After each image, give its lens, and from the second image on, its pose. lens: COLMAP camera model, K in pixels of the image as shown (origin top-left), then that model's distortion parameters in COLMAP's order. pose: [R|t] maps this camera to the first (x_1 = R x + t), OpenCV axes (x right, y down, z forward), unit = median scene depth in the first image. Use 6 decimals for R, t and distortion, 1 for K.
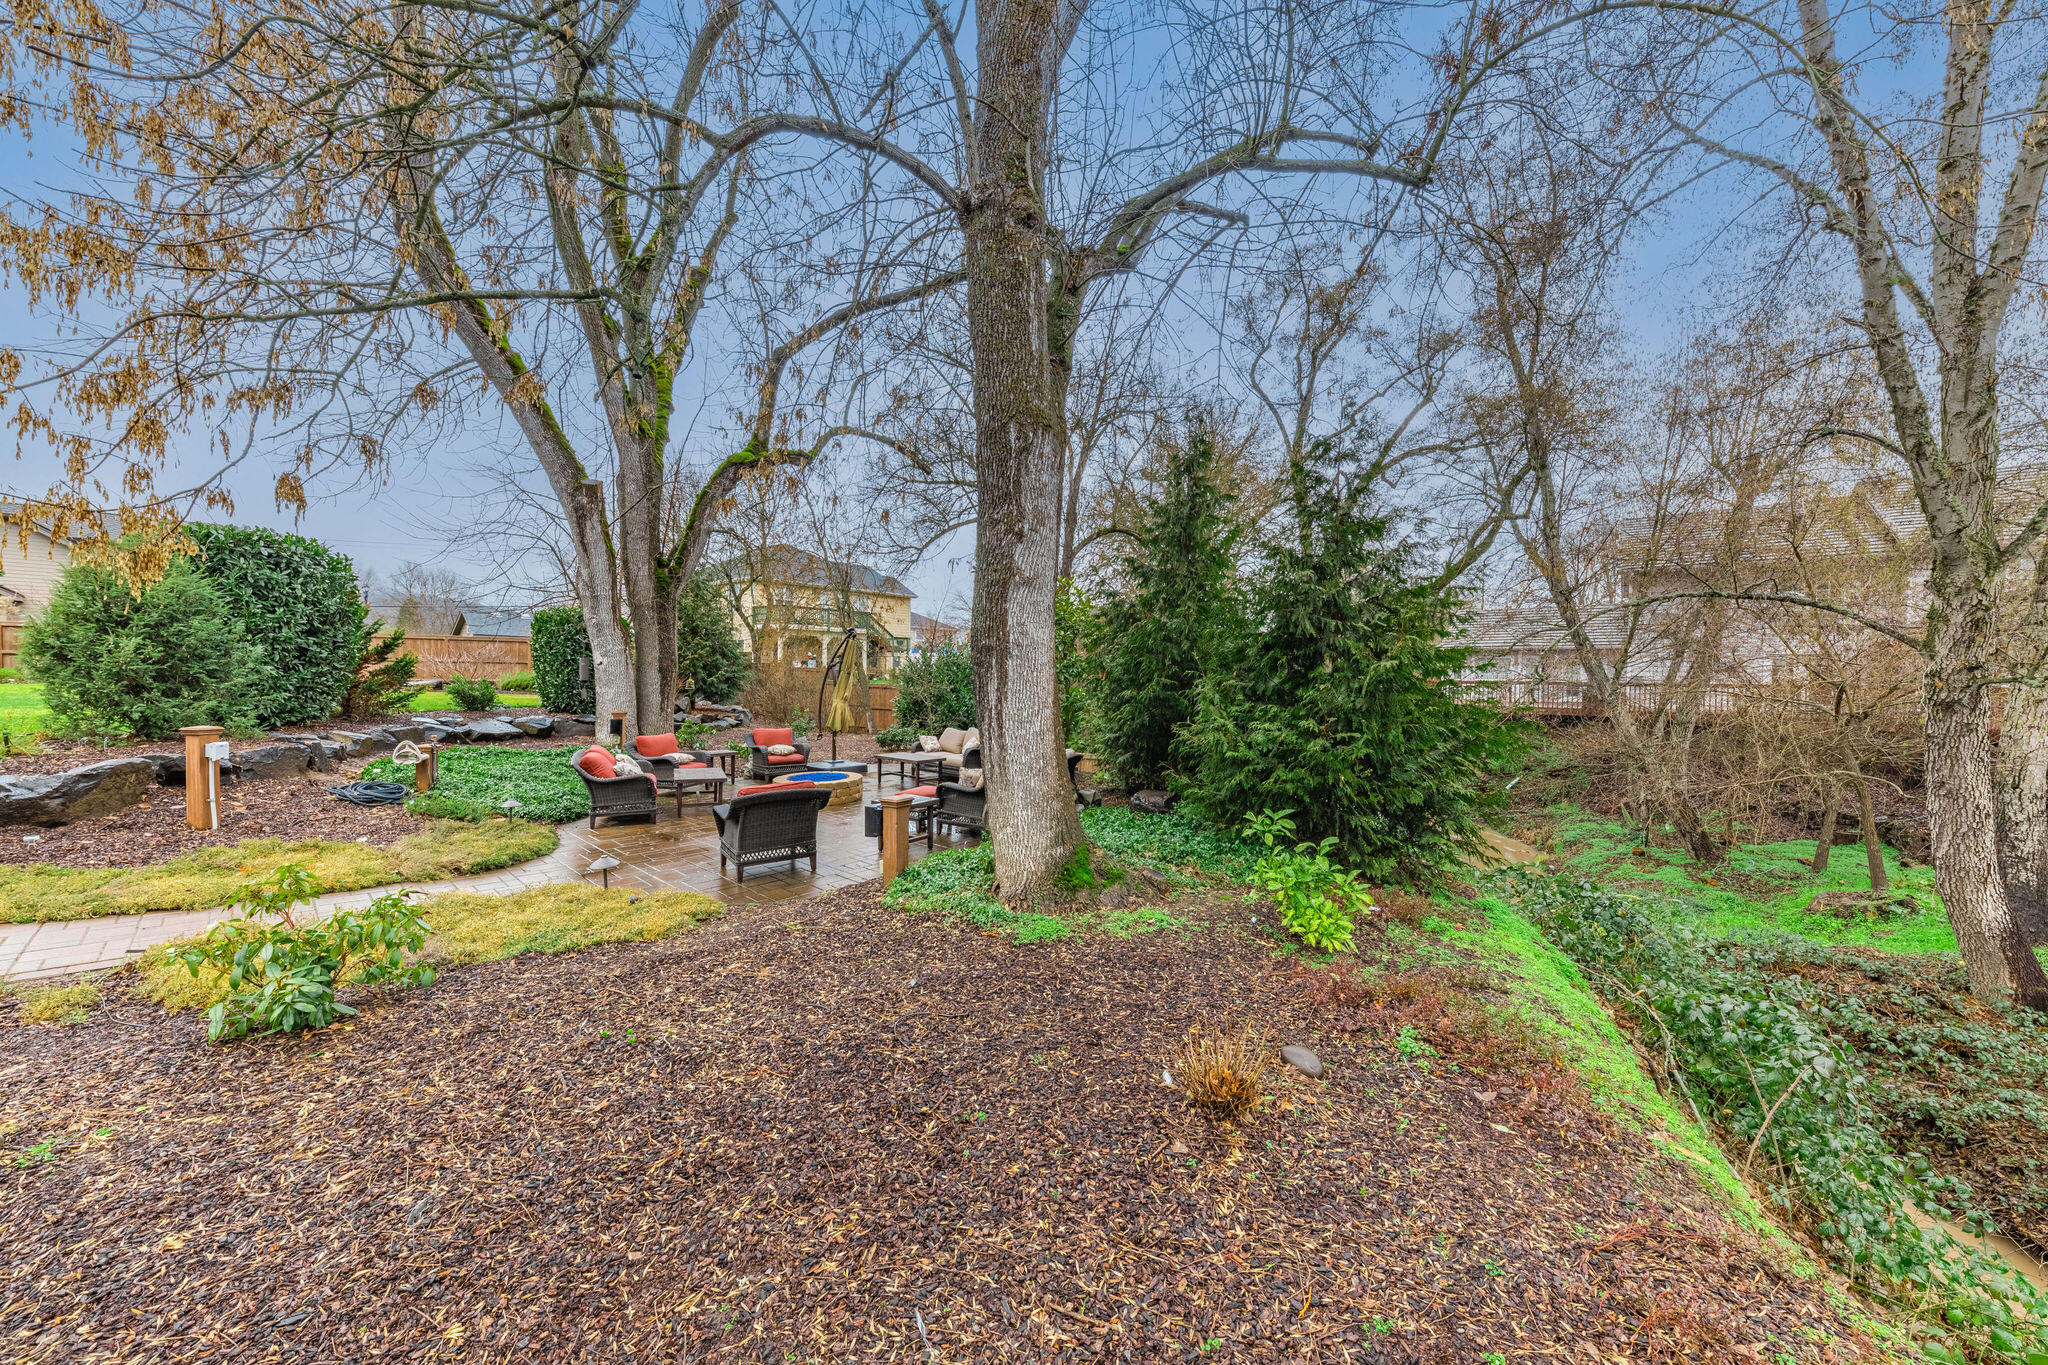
lens RADIAL K [[705.0, 0, 1024.9], [0, 705.0, 687.9], [0, 0, 1]] dist [-0.002752, -0.000483]
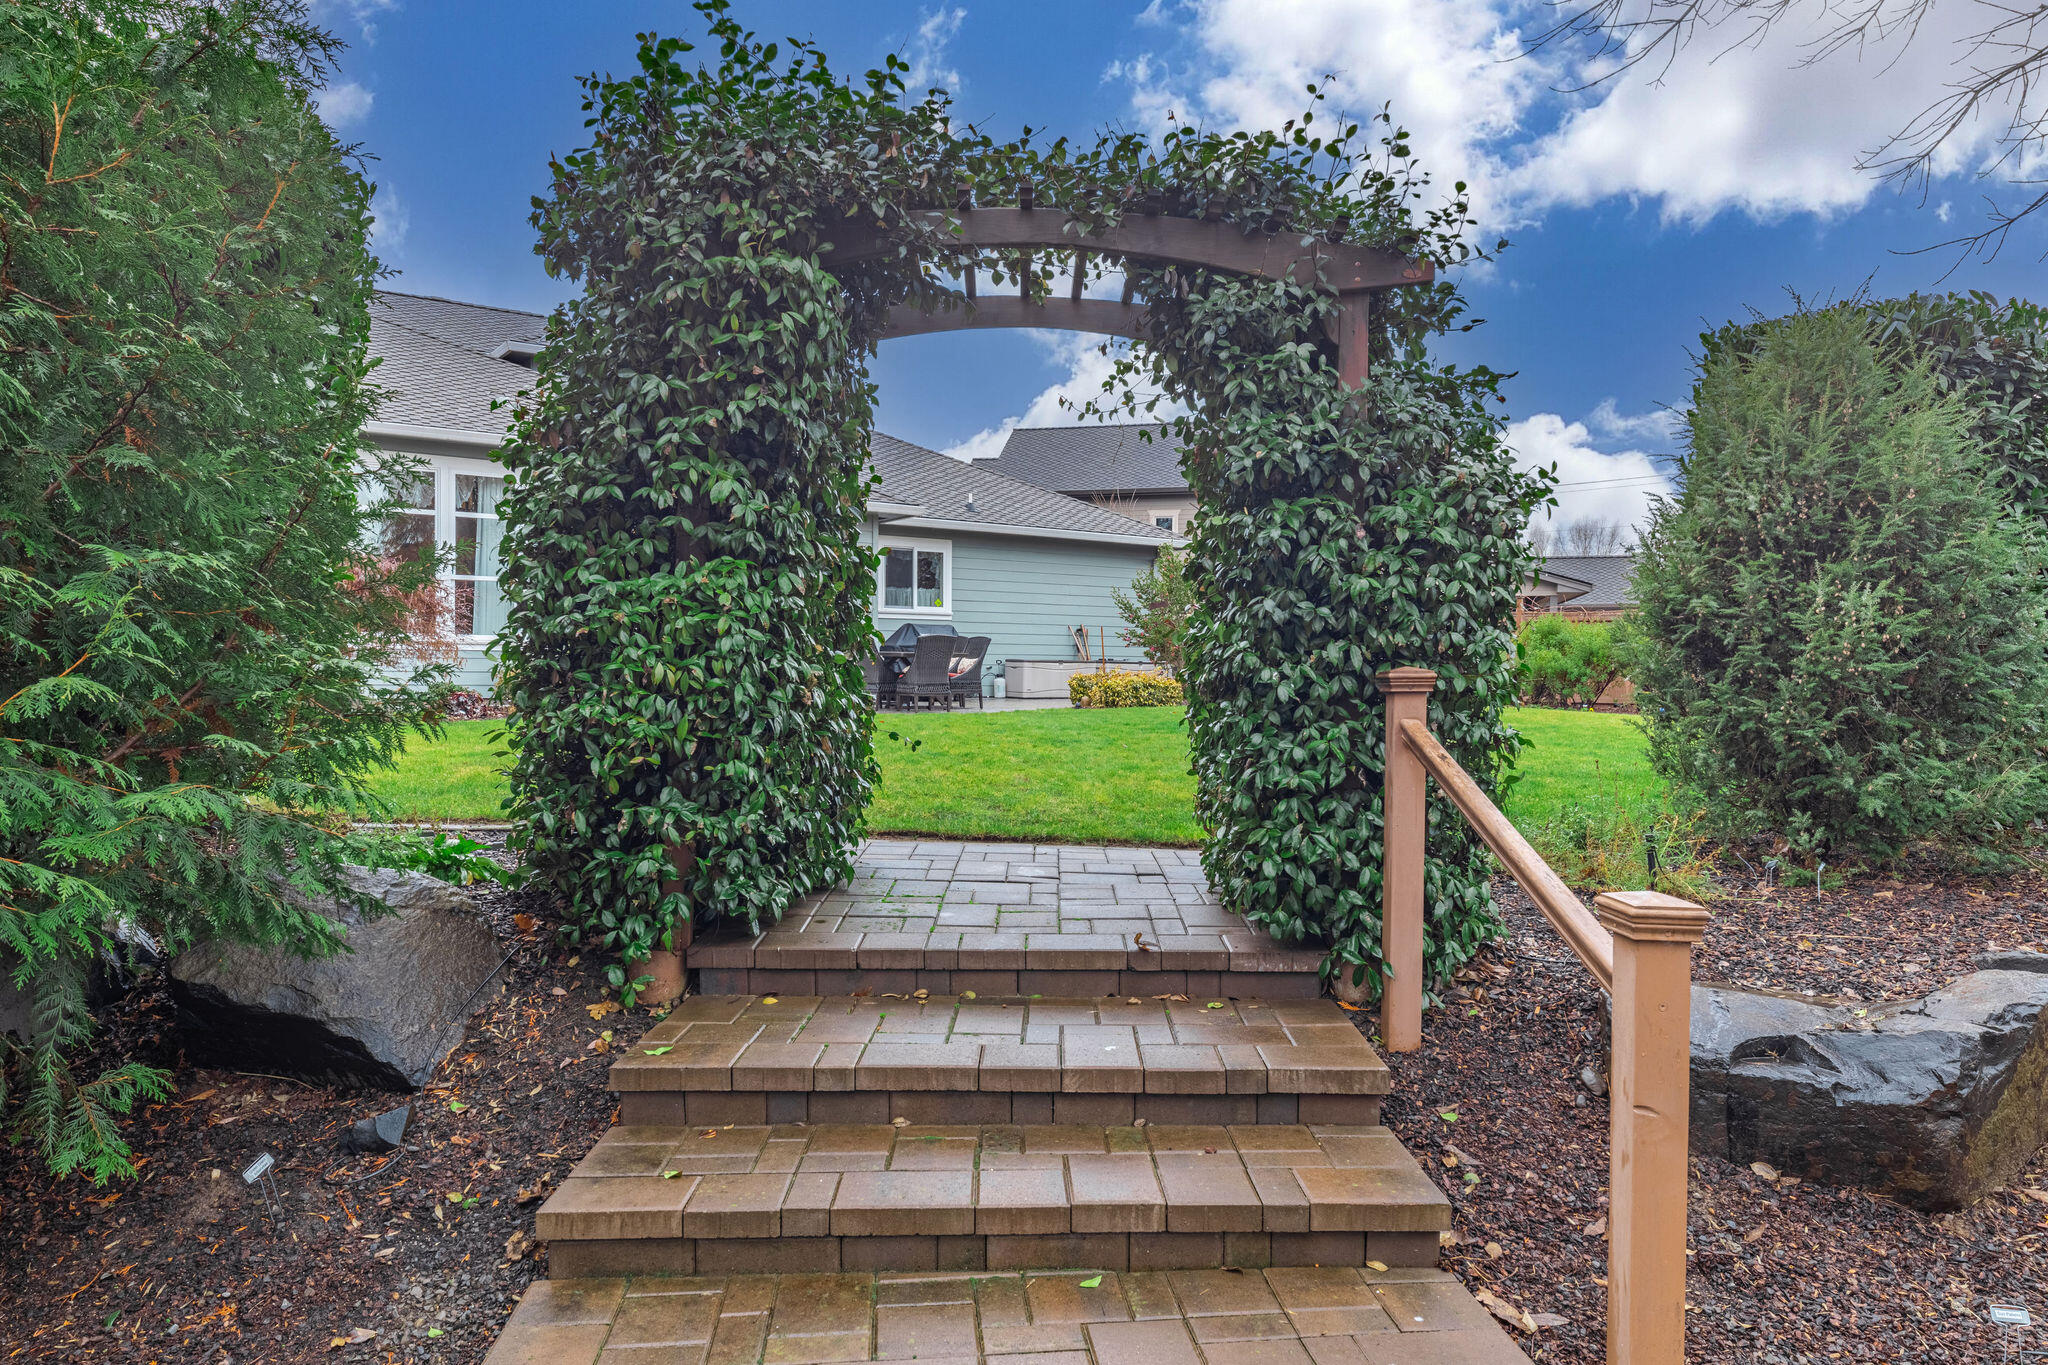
lens RADIAL K [[1341.3, 0, 1025.3], [0, 1341.3, 676.4], [0, 0, 1]] dist [-0.004959, 0.001788]
pose [[0.403007, -0.010944, -0.915132, -0.776745], [-0.021991, 0.999524, -0.021637, -0.001576], [0.914933, 0.028844, 0.402574, 0.322385]]
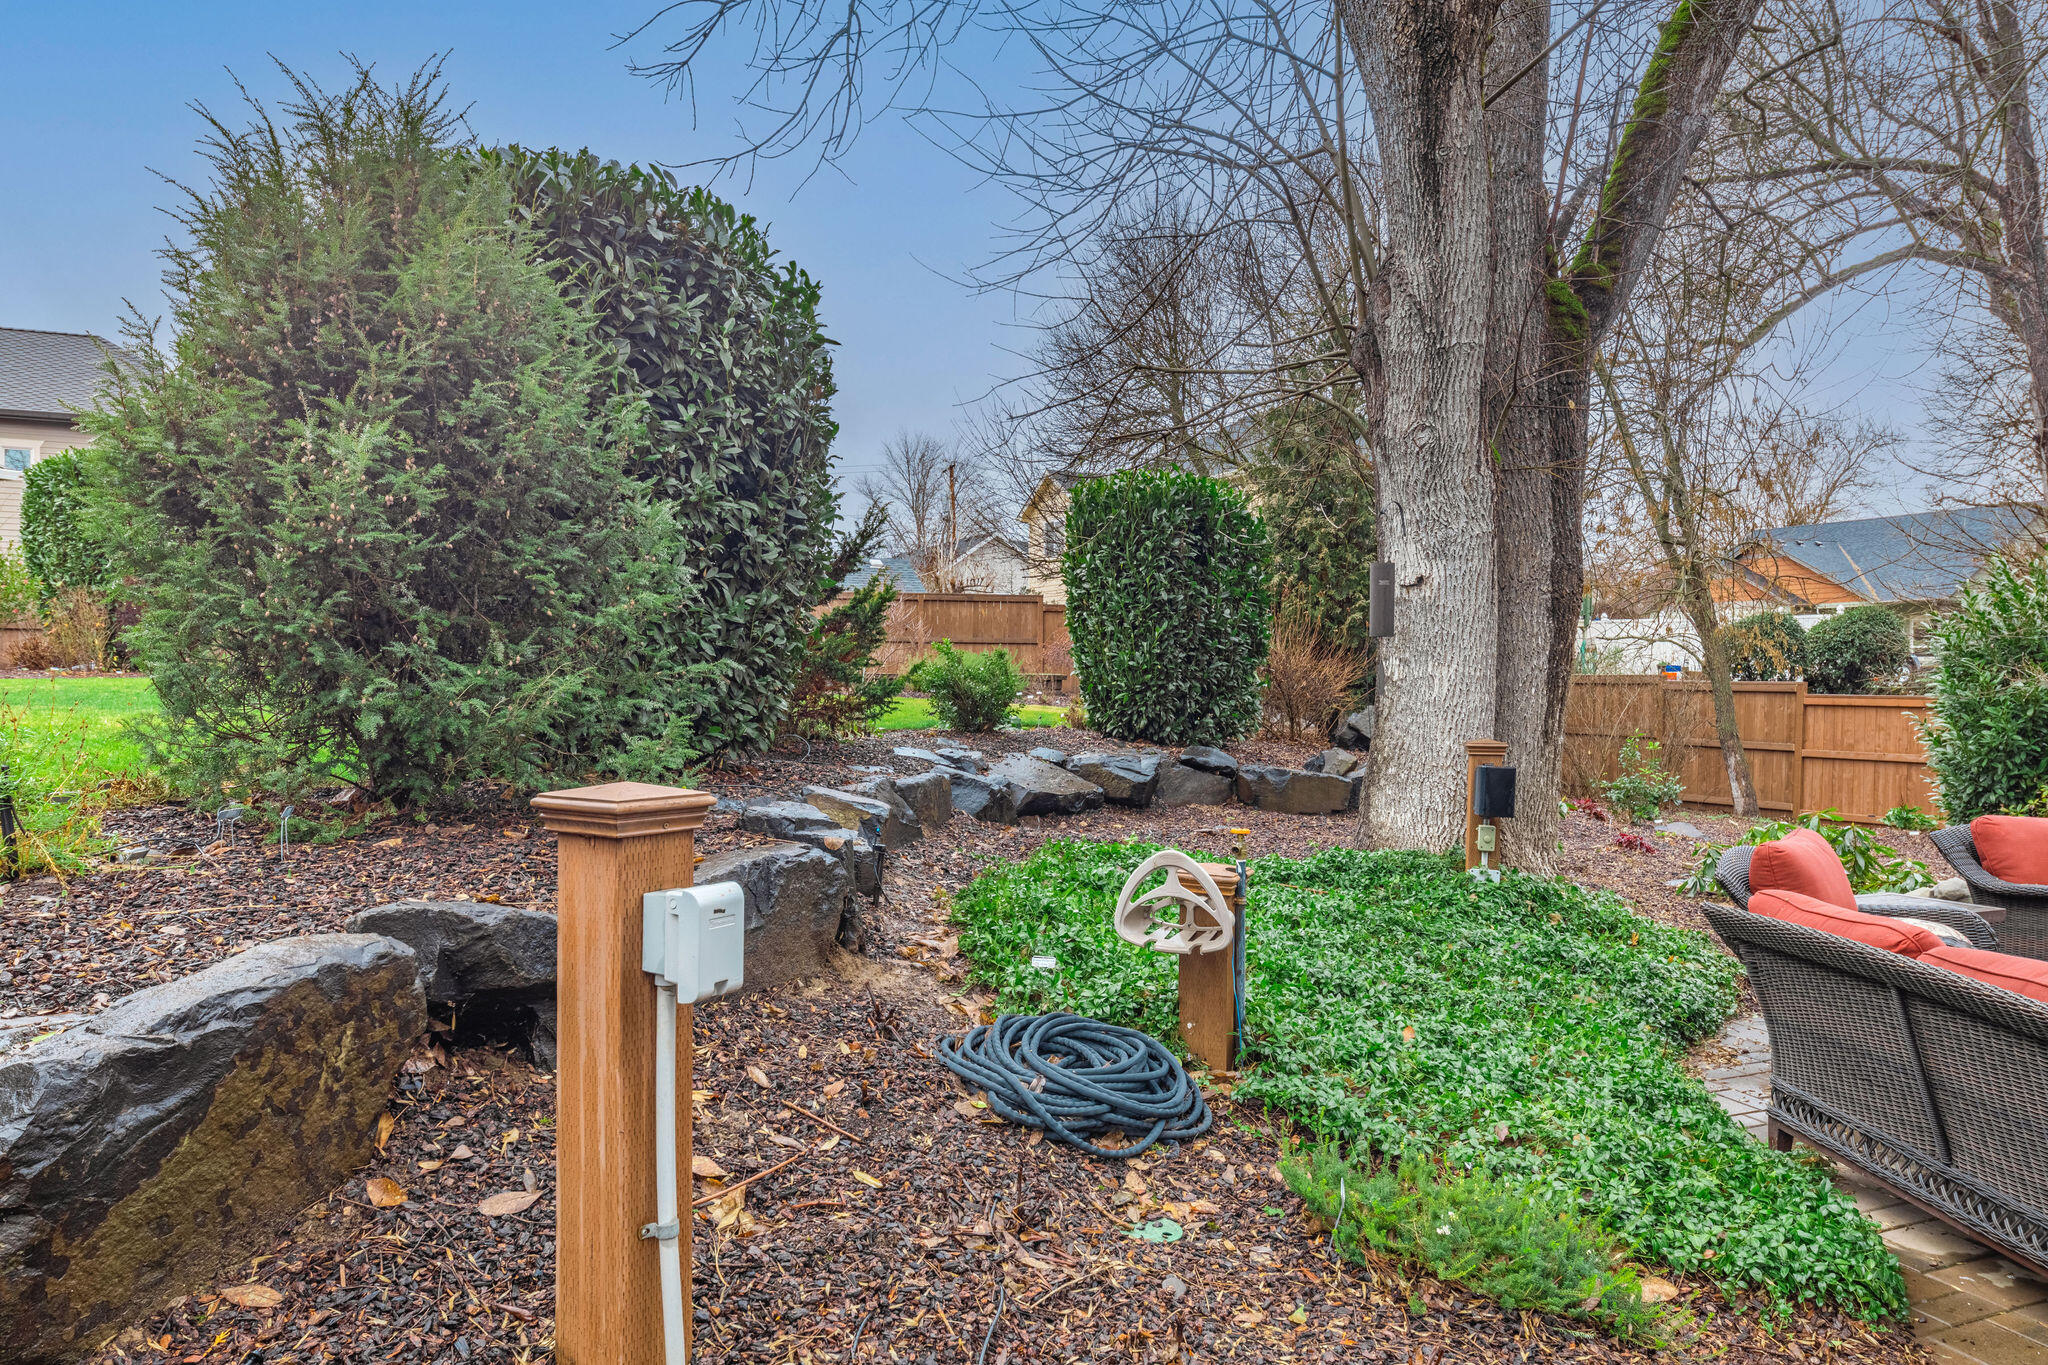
lens RADIAL K [[1341.3, 0, 1024.5], [0, 1341.3, 684.3], [0, 0, 1]] dist [-0.004959, 0.001788]
pose [[0.895446, -0.002547, -0.445163, -0.778185], [-0.003842, 0.999902, -0.013450, 0.028437], [0.445154, 0.013754, 0.895348, 0.621806]]
